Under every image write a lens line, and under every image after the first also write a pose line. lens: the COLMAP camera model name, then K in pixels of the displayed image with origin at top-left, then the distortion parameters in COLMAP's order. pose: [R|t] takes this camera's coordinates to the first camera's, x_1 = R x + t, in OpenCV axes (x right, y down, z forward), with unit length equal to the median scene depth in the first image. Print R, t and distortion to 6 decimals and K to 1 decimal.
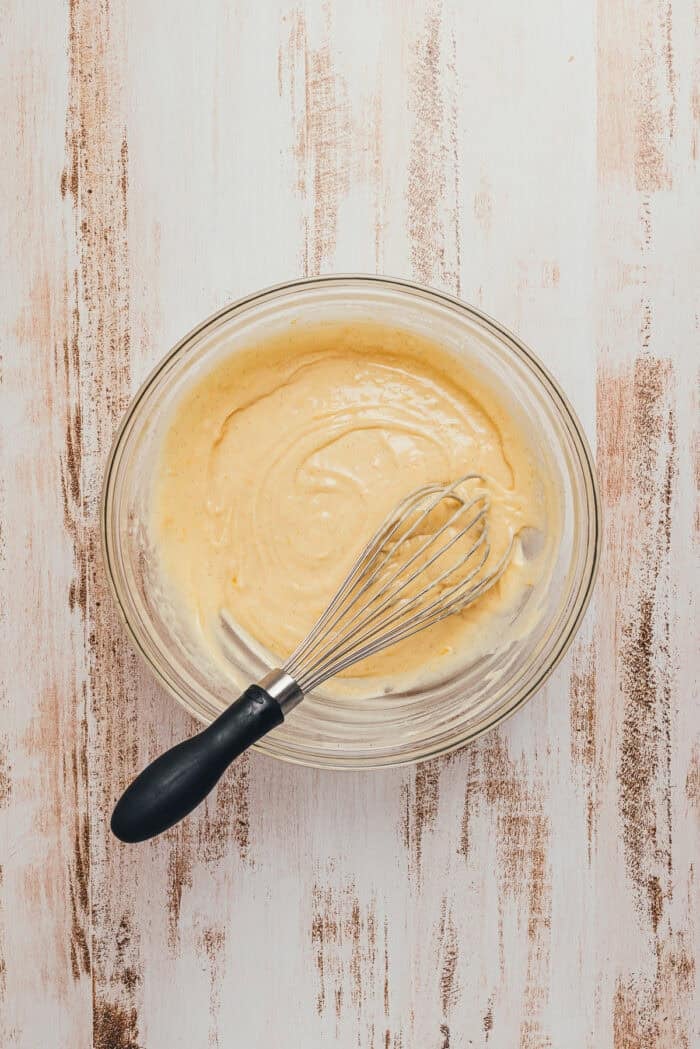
lens RADIAL K [[3596.3, 0, 345.6], [0, 3596.3, 522.1], [0, 0, 1]] dist [0.061186, 0.000000]
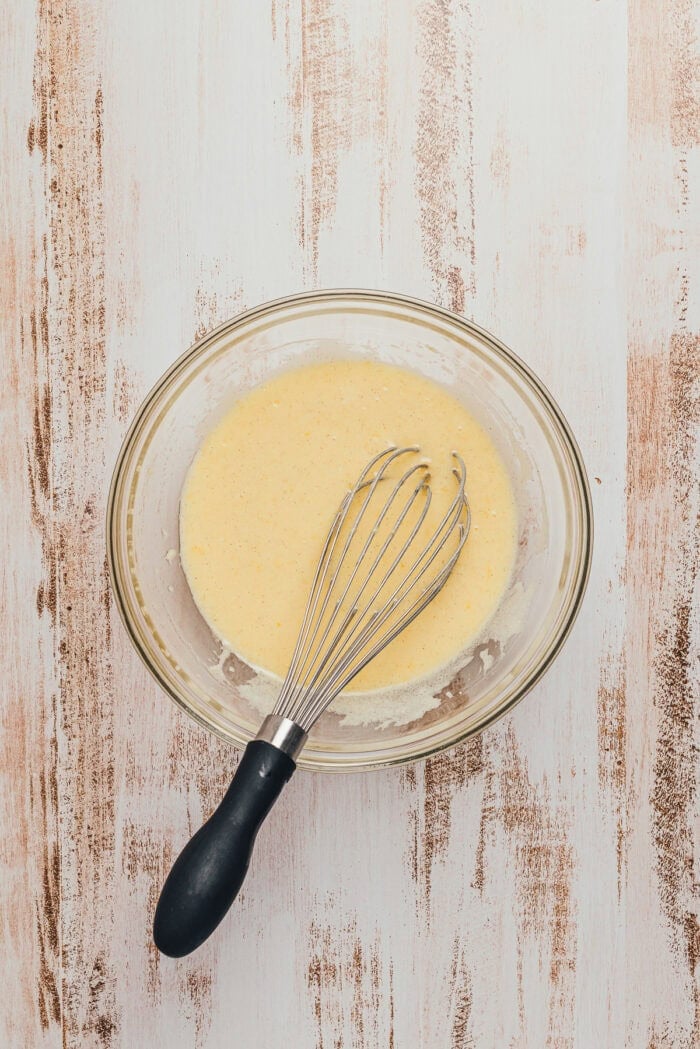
lens RADIAL K [[3596.3, 0, 352.4], [0, 3596.3, 523.9], [0, 0, 1]] dist [0.061186, 0.000000]
pose [[0.999981, 0.000592, 0.006061, -0.003948], [-0.000604, 0.999998, 0.001856, 0.000112], [-0.006060, -0.001860, 0.999980, 0.106334]]
